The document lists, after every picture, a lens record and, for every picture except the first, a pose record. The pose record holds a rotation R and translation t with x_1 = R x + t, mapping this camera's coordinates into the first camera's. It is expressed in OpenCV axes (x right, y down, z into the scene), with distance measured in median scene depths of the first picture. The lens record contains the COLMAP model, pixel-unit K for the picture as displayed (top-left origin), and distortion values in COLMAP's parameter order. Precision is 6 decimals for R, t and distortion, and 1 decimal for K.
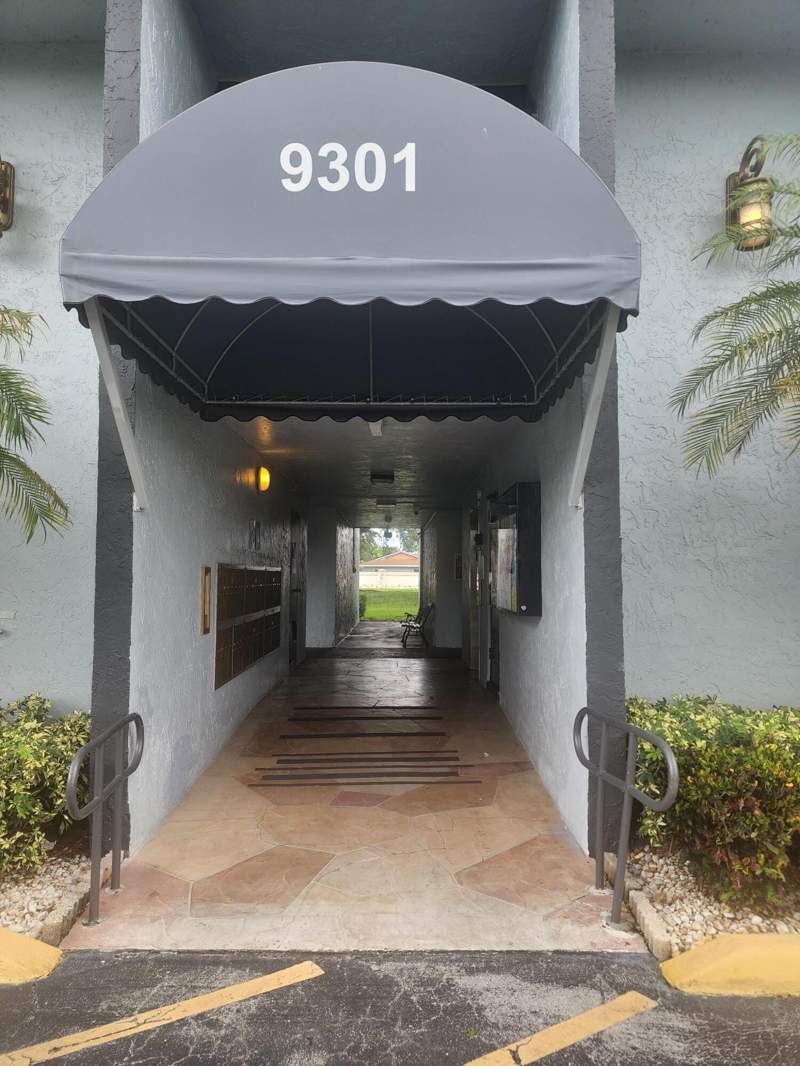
lens RADIAL K [[716.3, 0, 400.4], [0, 716.3, 531.7], [0, 0, 1]] dist [0.017947, -0.015217]
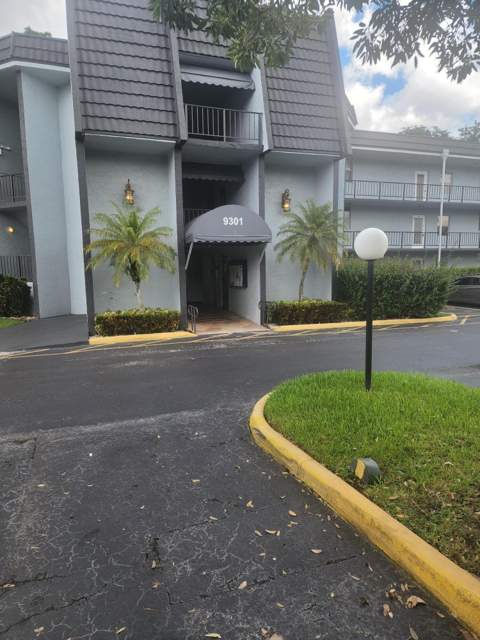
lens RADIAL K [[430.0, 0, 239.1], [0, 430.0, 321.3], [0, 0, 1]] dist [0.017947, -0.015217]
pose [[0.940500, -0.039392, 0.337502, -1.282357], [-0.010091, 0.989581, 0.143621, -0.133985], [-0.339643, -0.138481, 0.930304, -2.649155]]
